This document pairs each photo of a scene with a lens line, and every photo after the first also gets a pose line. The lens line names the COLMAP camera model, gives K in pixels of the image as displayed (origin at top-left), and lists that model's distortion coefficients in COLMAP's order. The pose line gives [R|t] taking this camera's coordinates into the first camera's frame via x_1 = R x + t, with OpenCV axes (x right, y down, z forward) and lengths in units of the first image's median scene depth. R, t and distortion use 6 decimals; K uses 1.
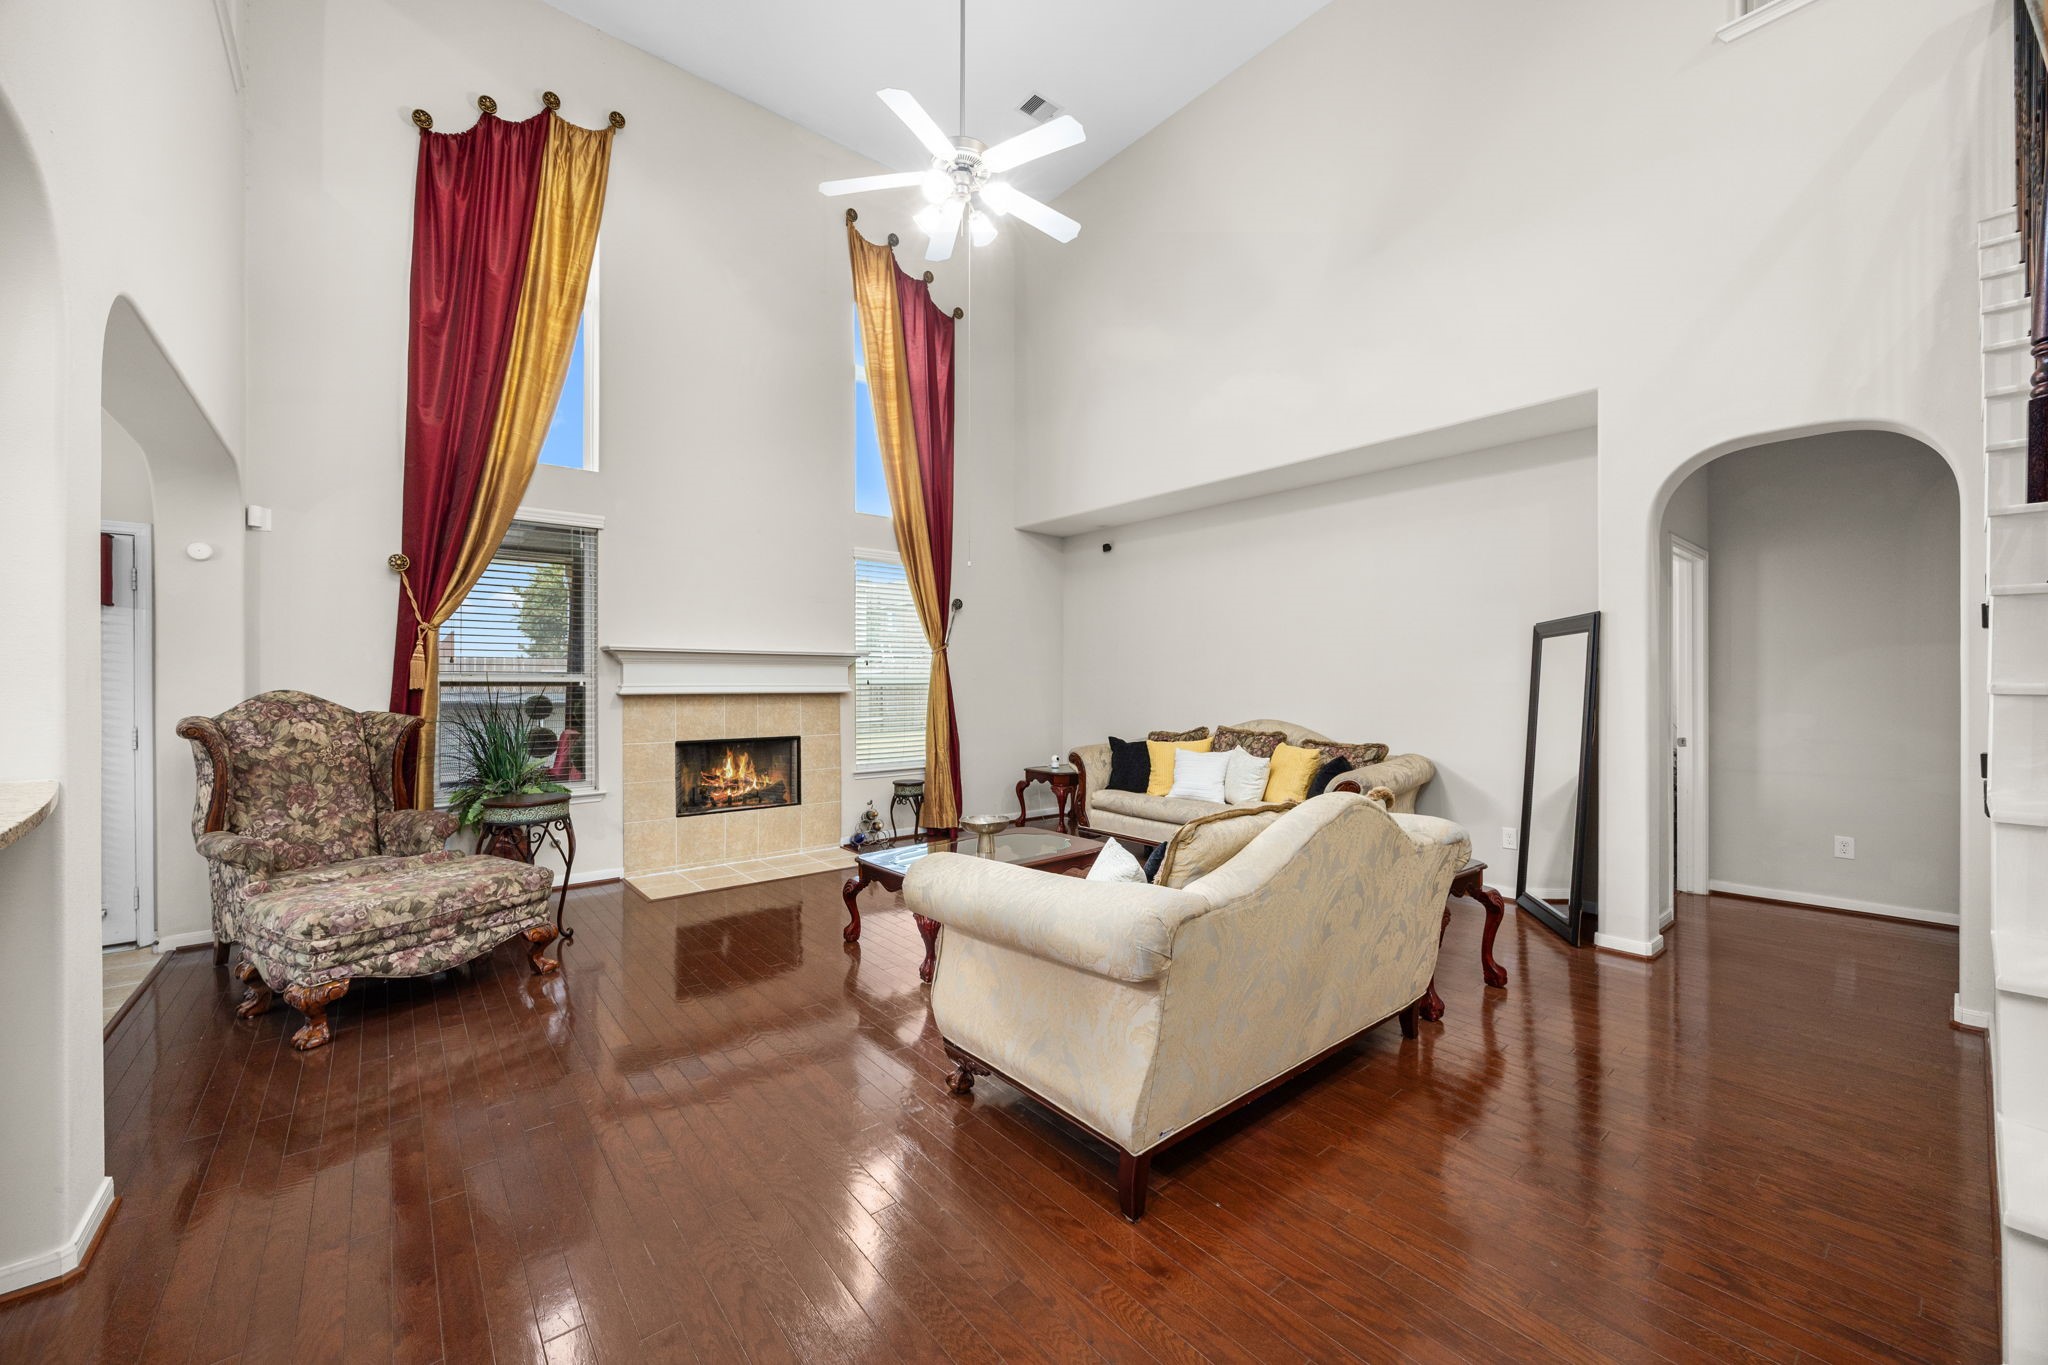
lens RADIAL K [[792.1, 0, 1057.1], [0, 792.1, 705.5], [0, 0, 1]] dist [0.001241, 0.000107]
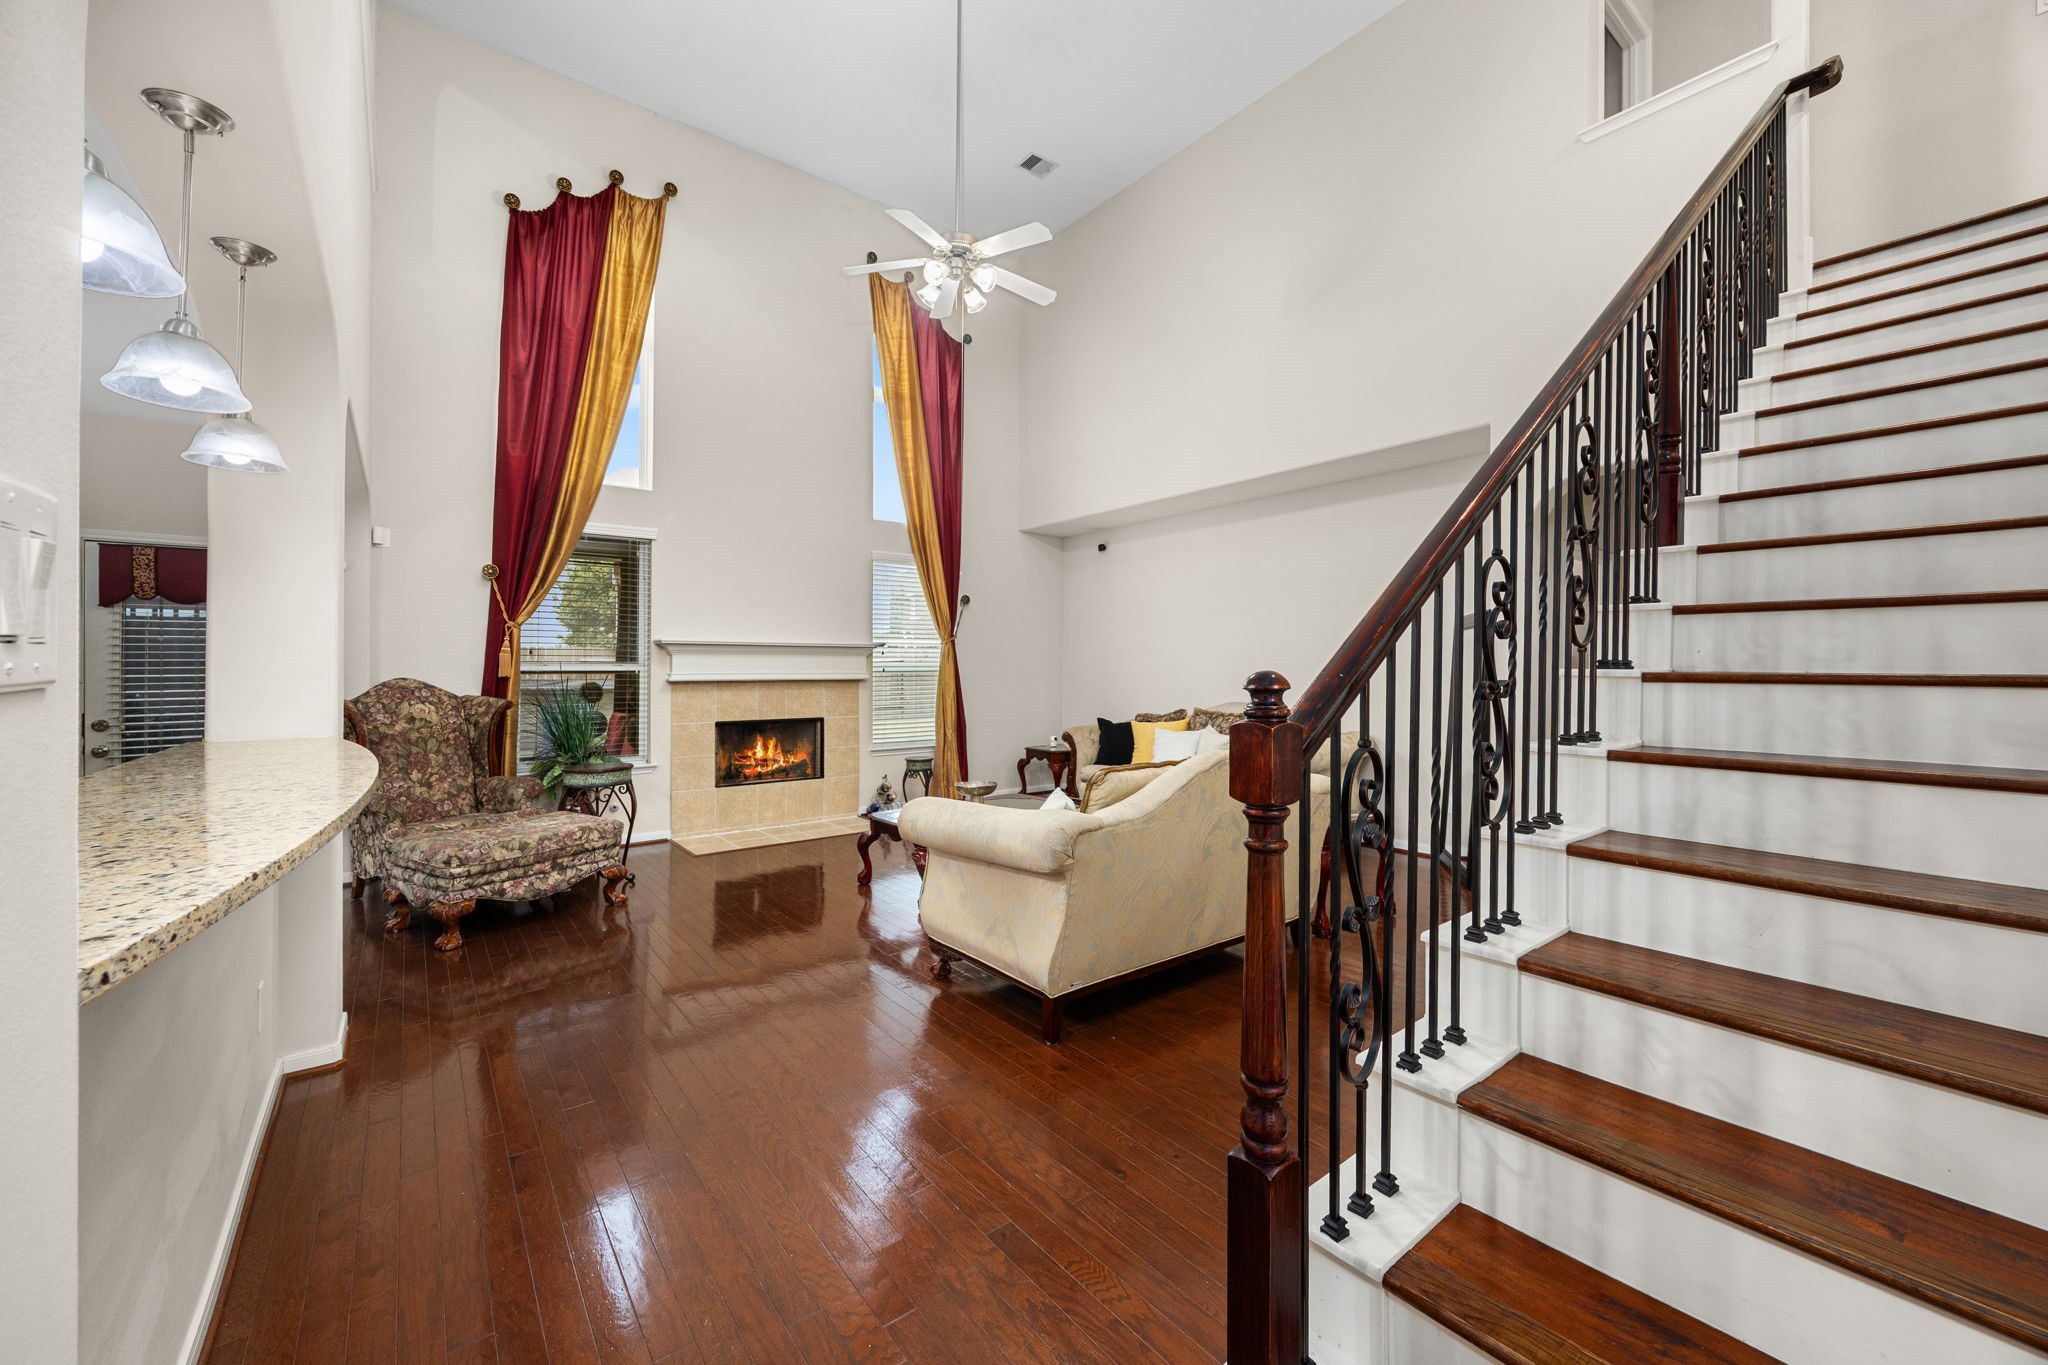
lens RADIAL K [[808.7, 0, 1081.3], [0, 808.7, 670.3], [0, 0, 1]] dist [-0.000525, -0.000105]
pose [[0.999979, -0.002544, -0.005953, 0.062704], [0.002375, 0.999600, -0.028192, 0.005248], [0.006023, 0.028177, 0.999585, -0.188522]]
